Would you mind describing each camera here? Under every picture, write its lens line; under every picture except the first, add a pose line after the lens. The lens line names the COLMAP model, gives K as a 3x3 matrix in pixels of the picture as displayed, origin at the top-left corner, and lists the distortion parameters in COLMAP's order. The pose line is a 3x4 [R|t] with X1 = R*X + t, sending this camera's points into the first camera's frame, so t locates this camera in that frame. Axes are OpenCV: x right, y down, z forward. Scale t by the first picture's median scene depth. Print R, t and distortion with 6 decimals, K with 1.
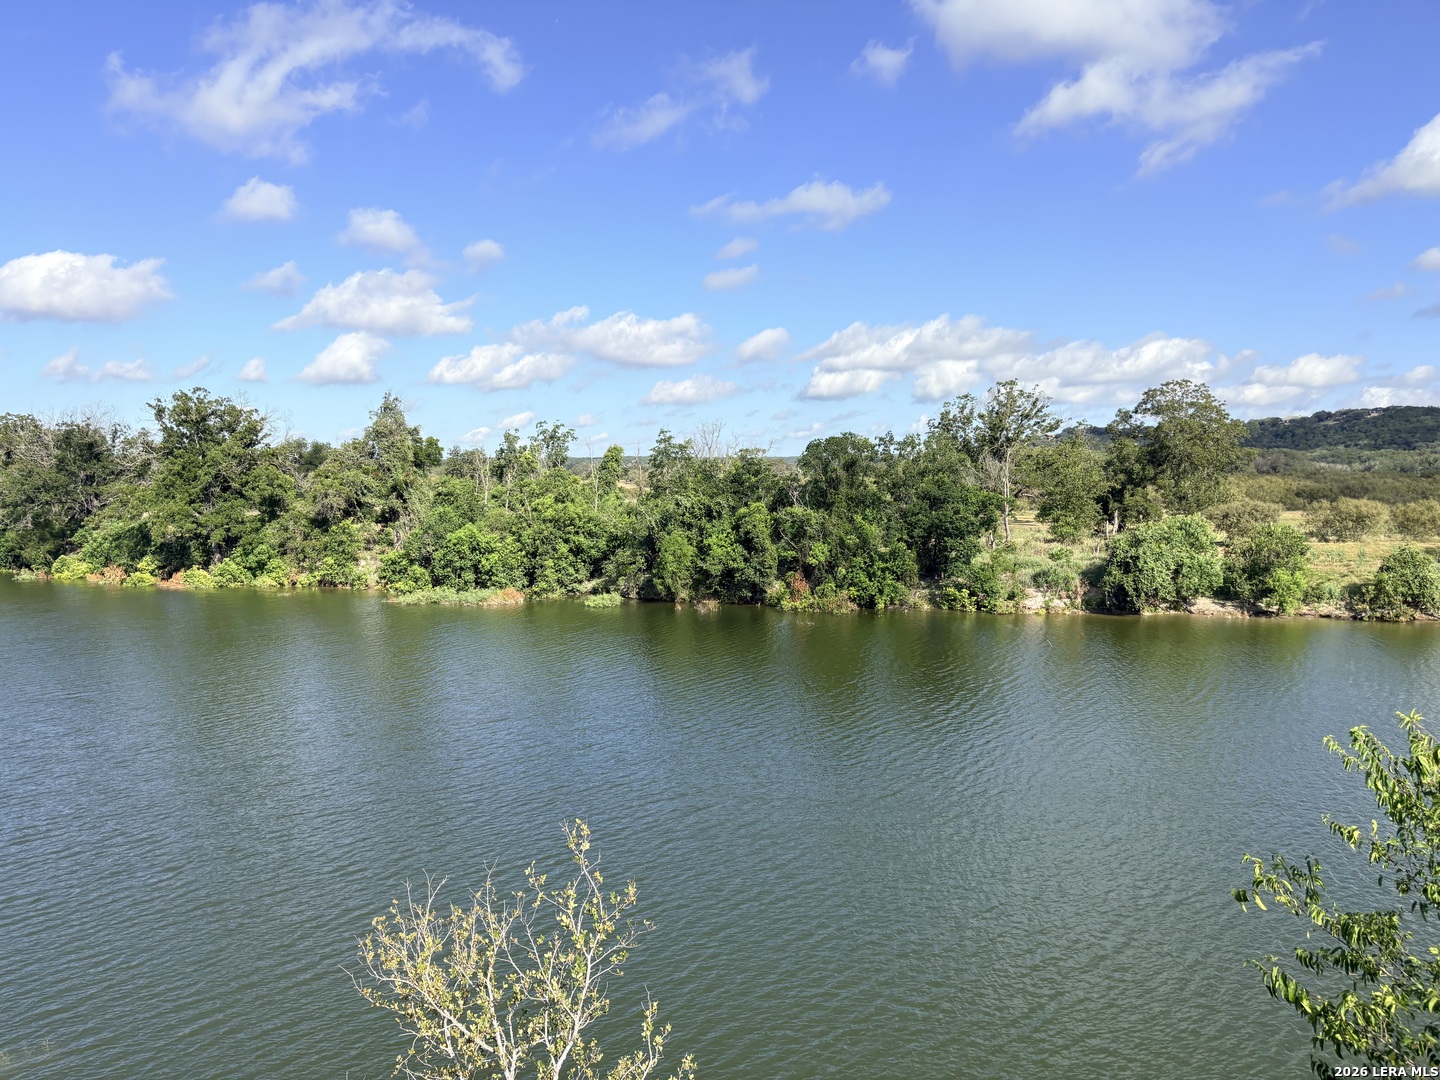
lens RADIAL K [[1088.8, 0, 710.5], [0, 1088.8, 538.4], [0, 0, 1]] dist [0.069417, -0.072491]
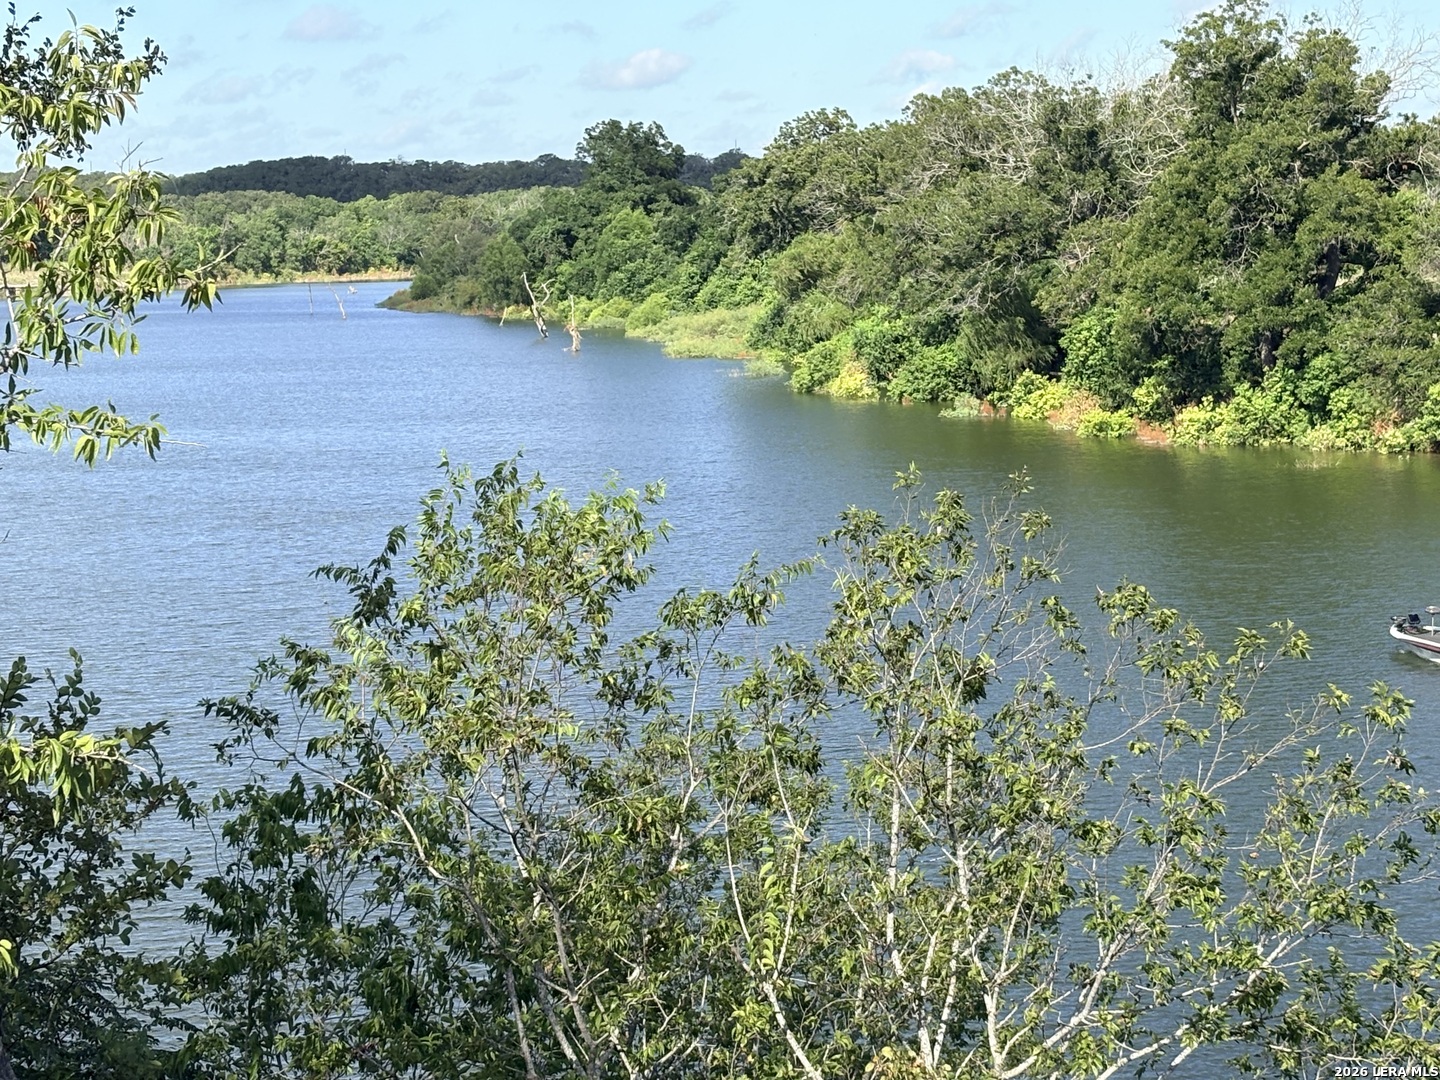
lens RADIAL K [[3180.0, 0, 692.7], [0, 3180.0, 516.2], [0, 0, 1]] dist [0.111990, 0.000000]
pose [[0.689528, 0.056359, -0.722063, 0.323838], [-0.019151, 0.998038, 0.059612, -0.000524], [0.724006, -0.027276, 0.689254, -0.057990]]
